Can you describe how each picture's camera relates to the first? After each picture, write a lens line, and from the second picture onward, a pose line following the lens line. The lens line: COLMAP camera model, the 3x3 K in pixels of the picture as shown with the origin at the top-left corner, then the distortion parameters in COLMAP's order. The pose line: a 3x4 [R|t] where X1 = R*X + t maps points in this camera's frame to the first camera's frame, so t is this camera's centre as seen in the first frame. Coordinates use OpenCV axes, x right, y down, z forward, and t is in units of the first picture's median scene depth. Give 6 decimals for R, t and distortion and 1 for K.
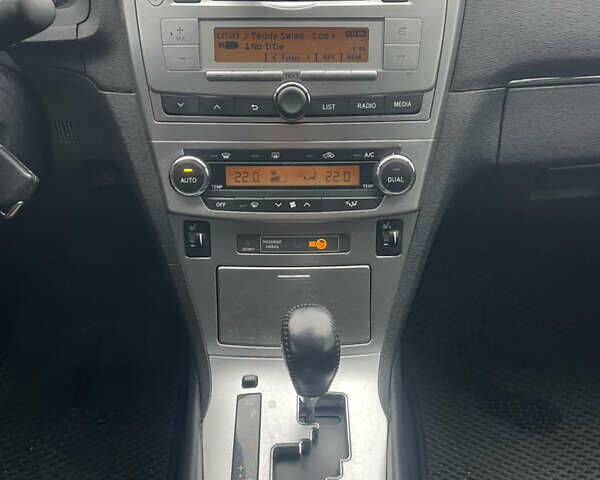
lens RADIAL K [[601.1, 0, 300.0], [0, 601.1, 240.0], [0, 0, 1]] dist [0.064081, -0.009415]
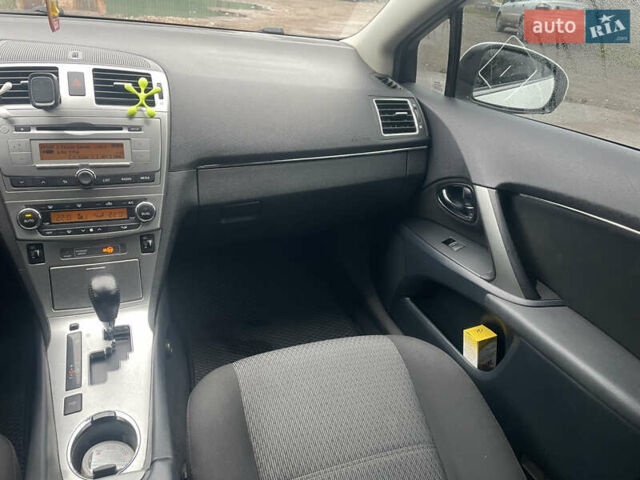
lens RADIAL K [[489.2, 0, 320.0], [0, 489.2, 240.0], [0, 0, 1]] dist [0.107450, -0.137632]
pose [[0.927241, -0.082748, 0.365209, 0.084191], [0.123646, 0.988235, -0.090017, 0.211621], [-0.353464, 0.128624, 0.926563, -0.757508]]
